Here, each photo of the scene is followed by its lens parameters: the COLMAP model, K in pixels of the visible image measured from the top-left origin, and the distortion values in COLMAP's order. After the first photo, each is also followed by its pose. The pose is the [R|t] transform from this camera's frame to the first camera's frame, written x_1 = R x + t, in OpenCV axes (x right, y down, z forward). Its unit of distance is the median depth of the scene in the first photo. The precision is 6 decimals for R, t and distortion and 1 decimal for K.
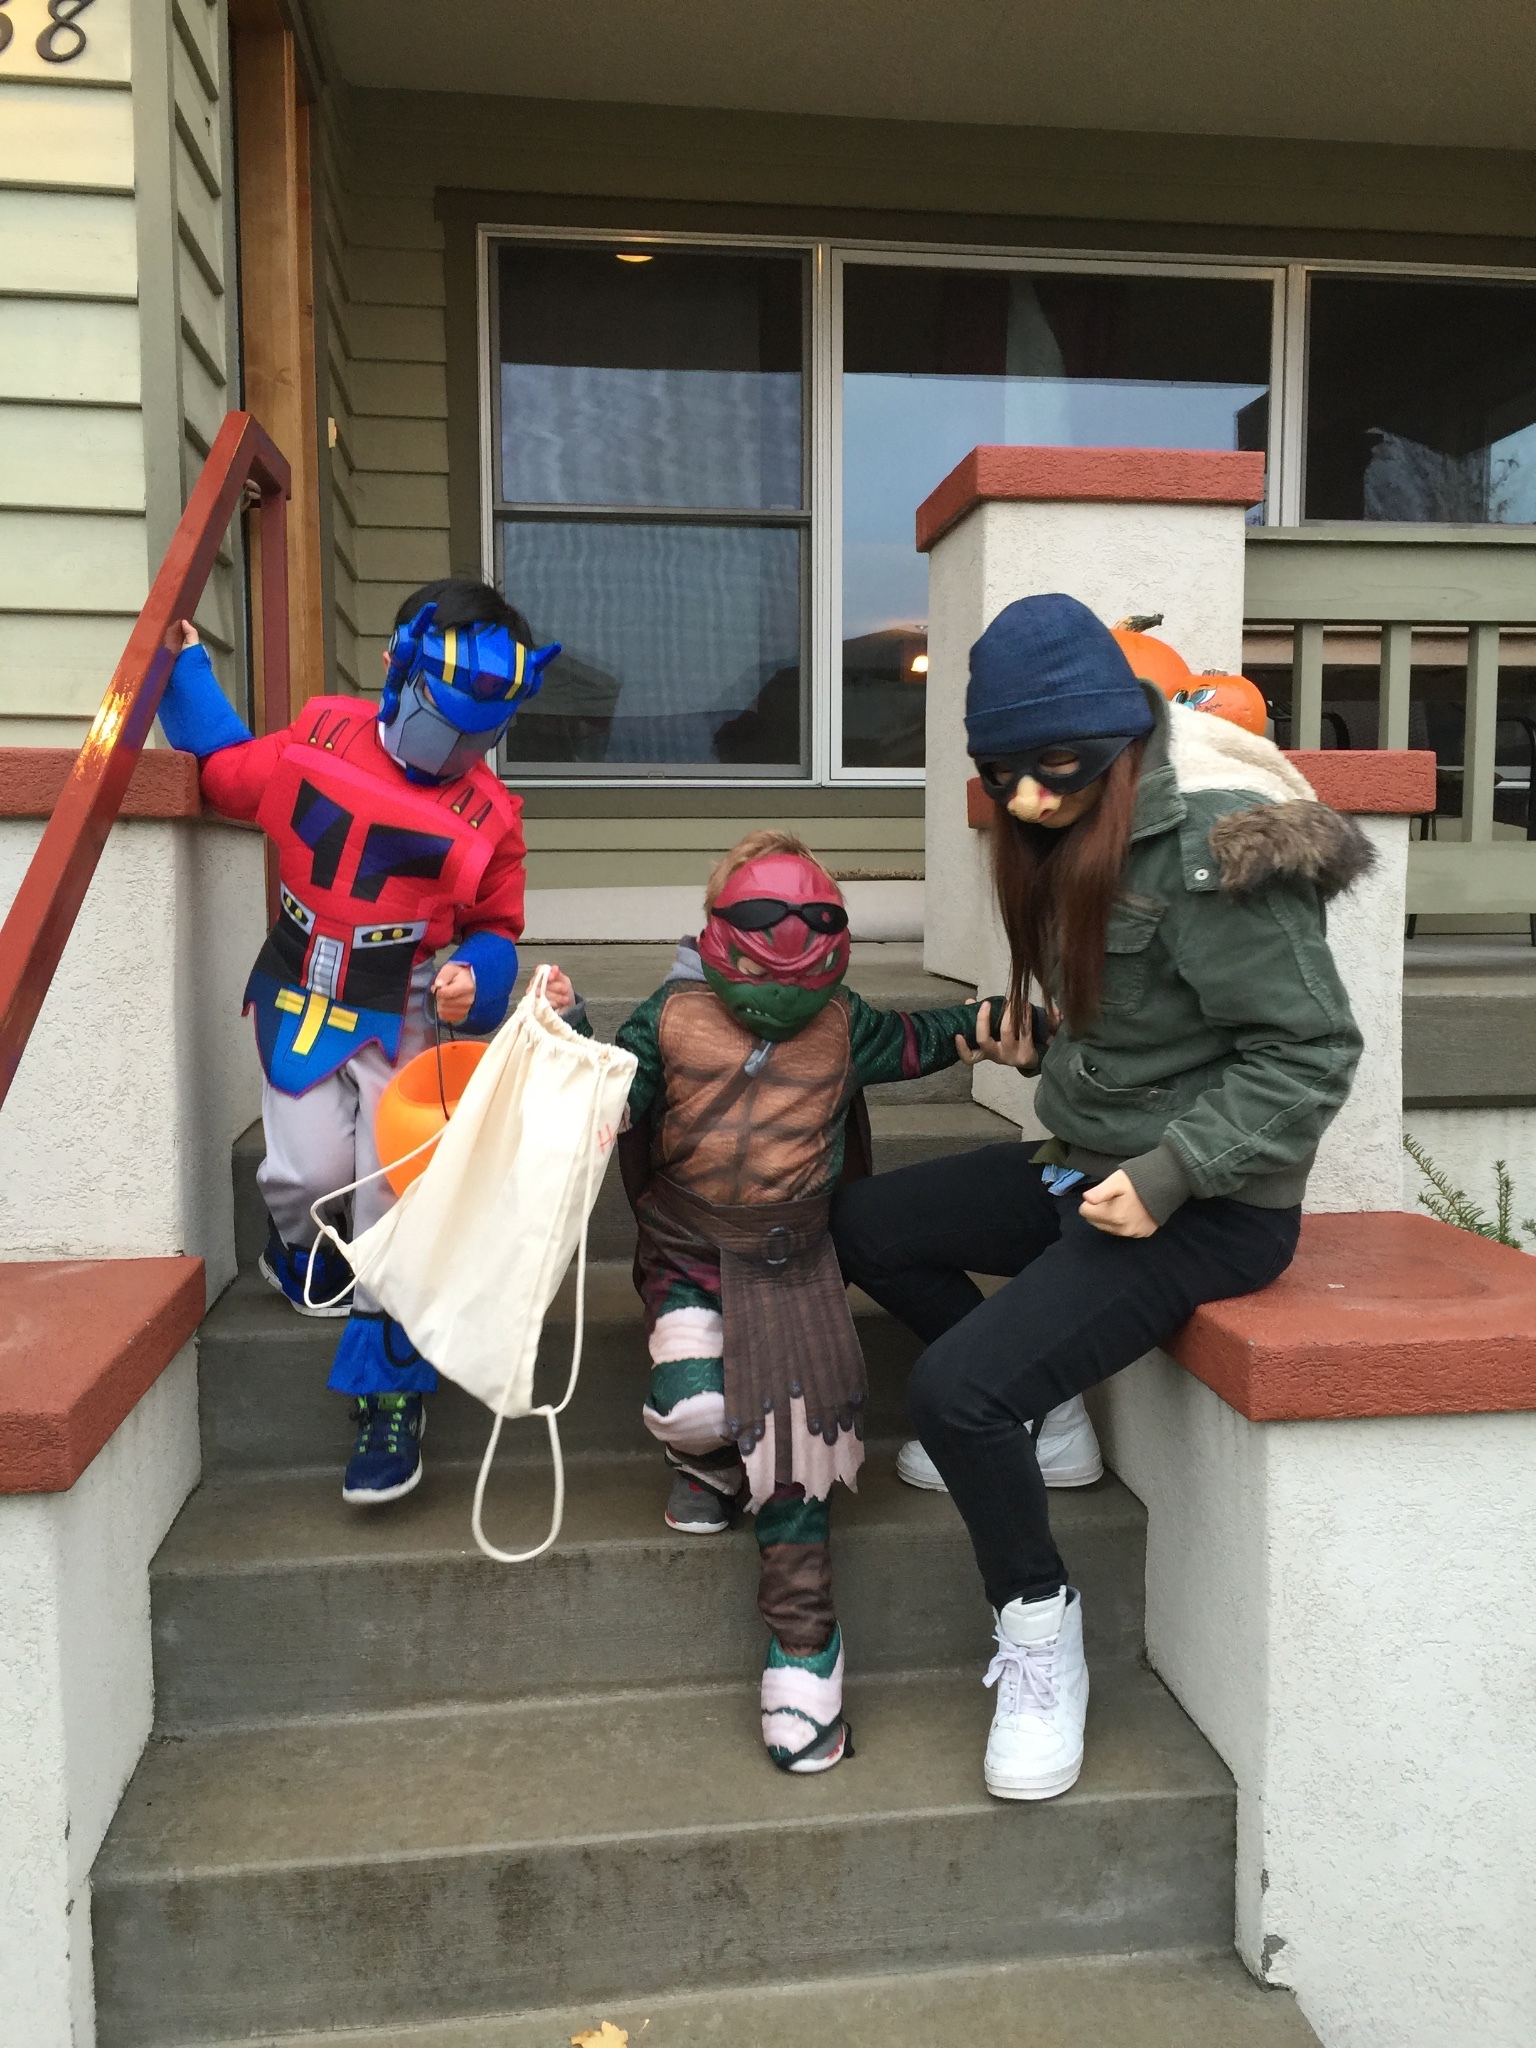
lens RADIAL K [[1736.6, 0, 774.4], [0, 1736.6, 1020.1], [0, 0, 1]] dist [0.080851, -0.111024]
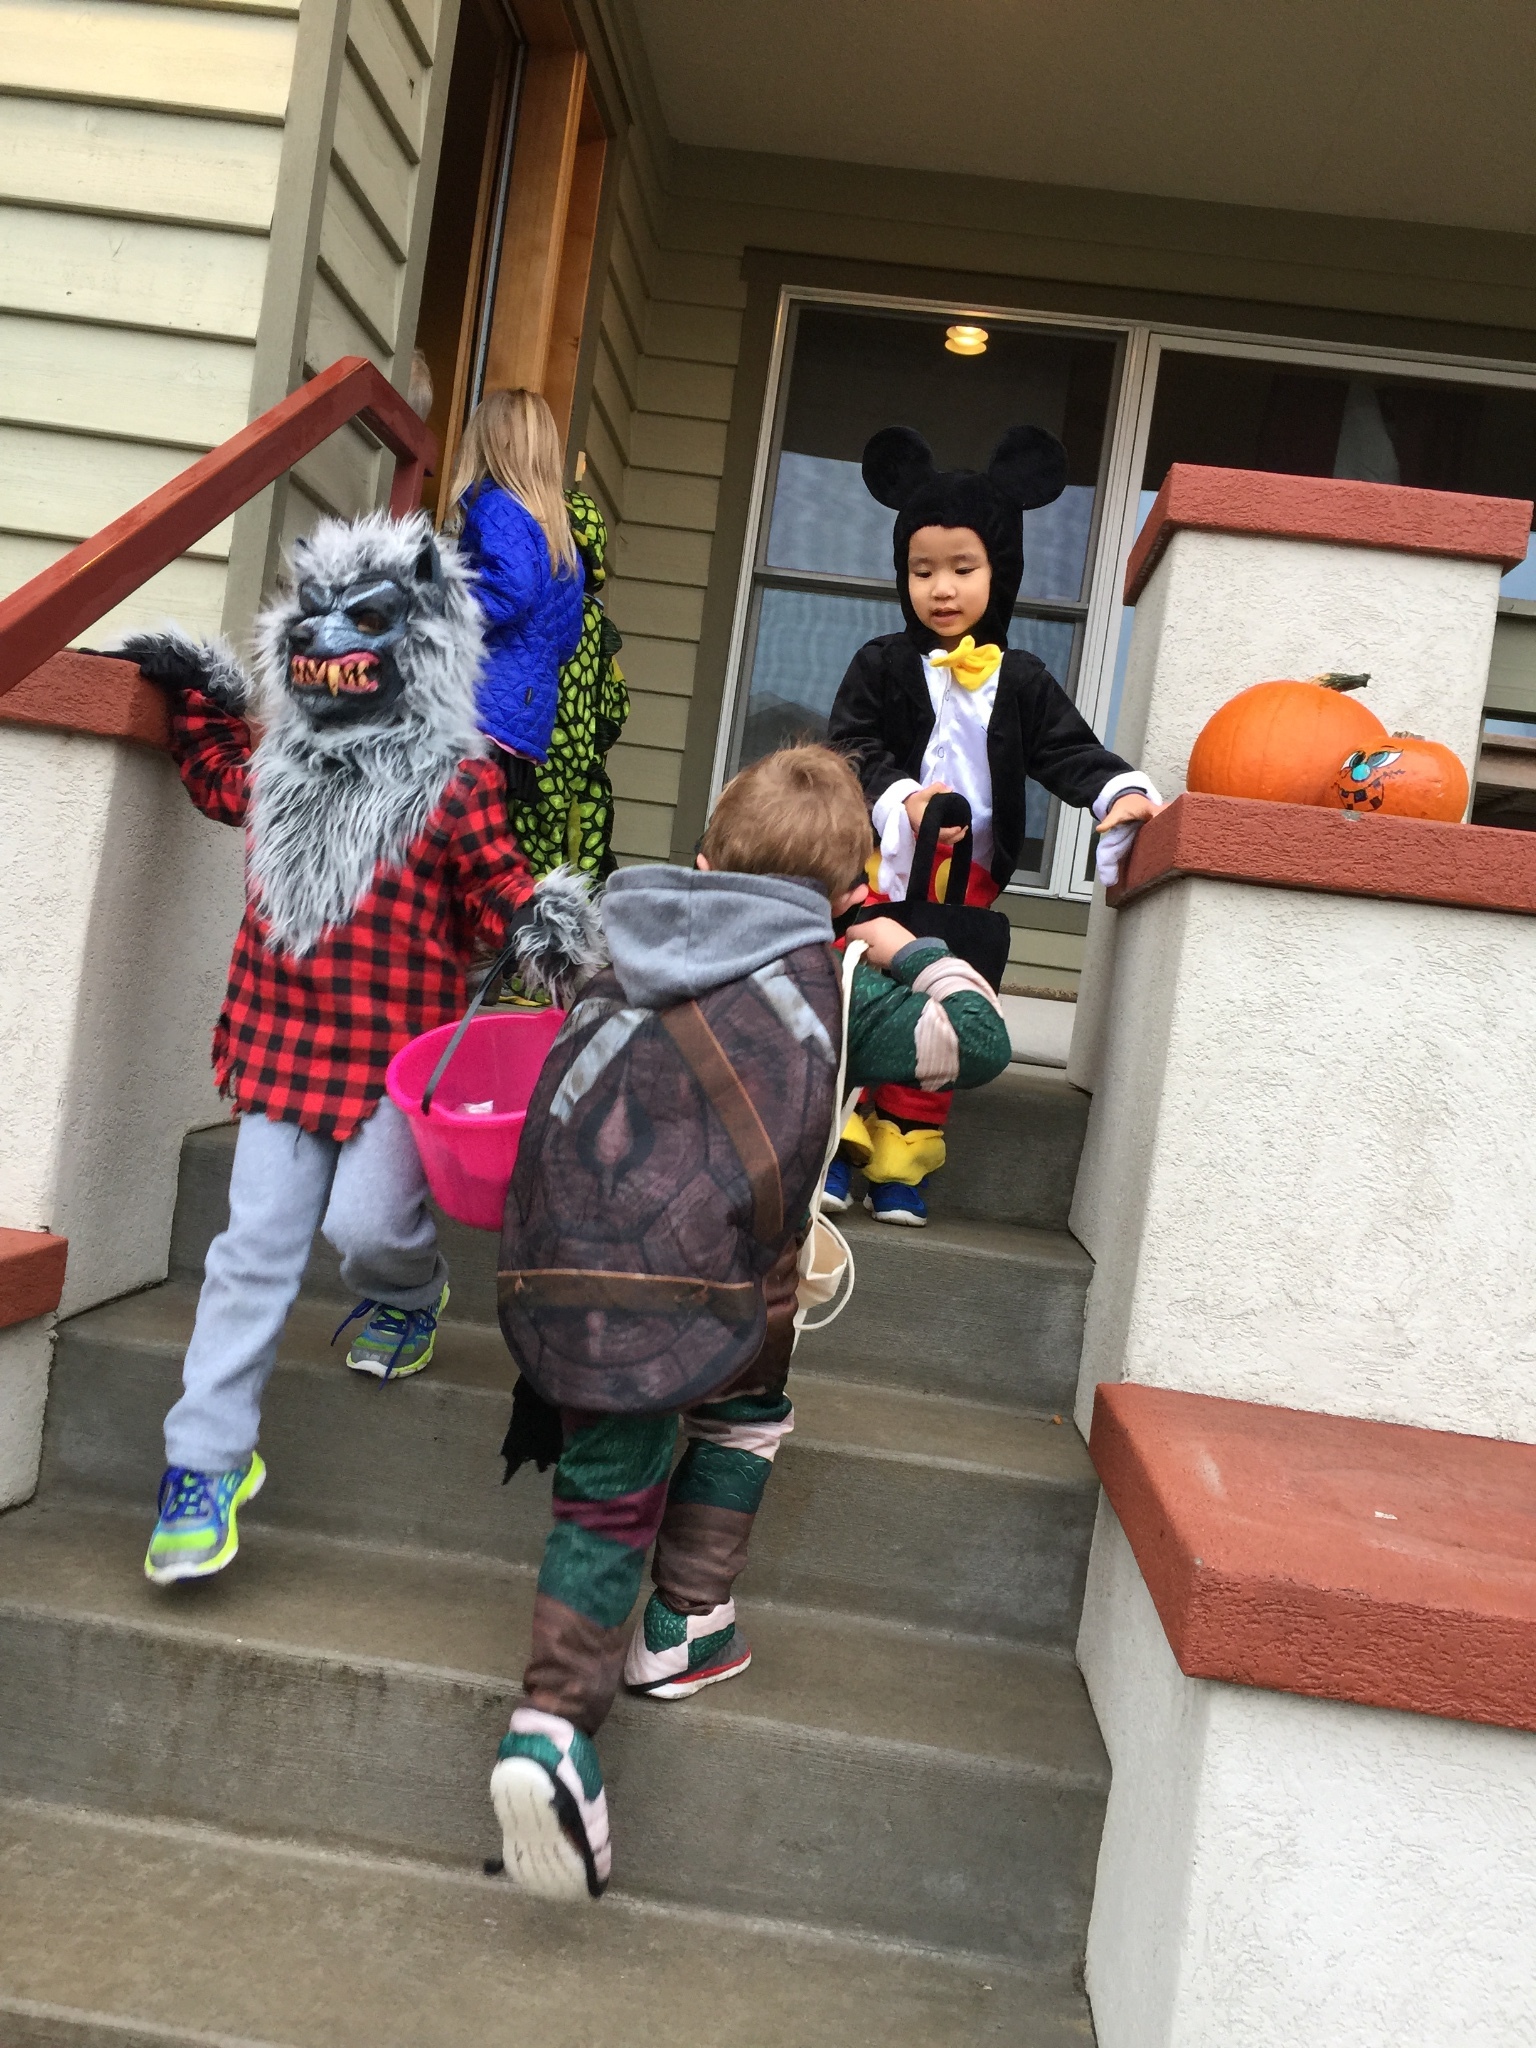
lens RADIAL K [[1734.4, 0, 786.2], [0, 1734.4, 1026.1], [0, 0, 1]] dist [0.070962, -0.094436]
pose [[0.971416, 0.138211, -0.192998, 0.178054], [-0.153496, 0.985905, -0.066560, 0.035664], [0.181078, 0.094282, 0.978939, 0.210215]]
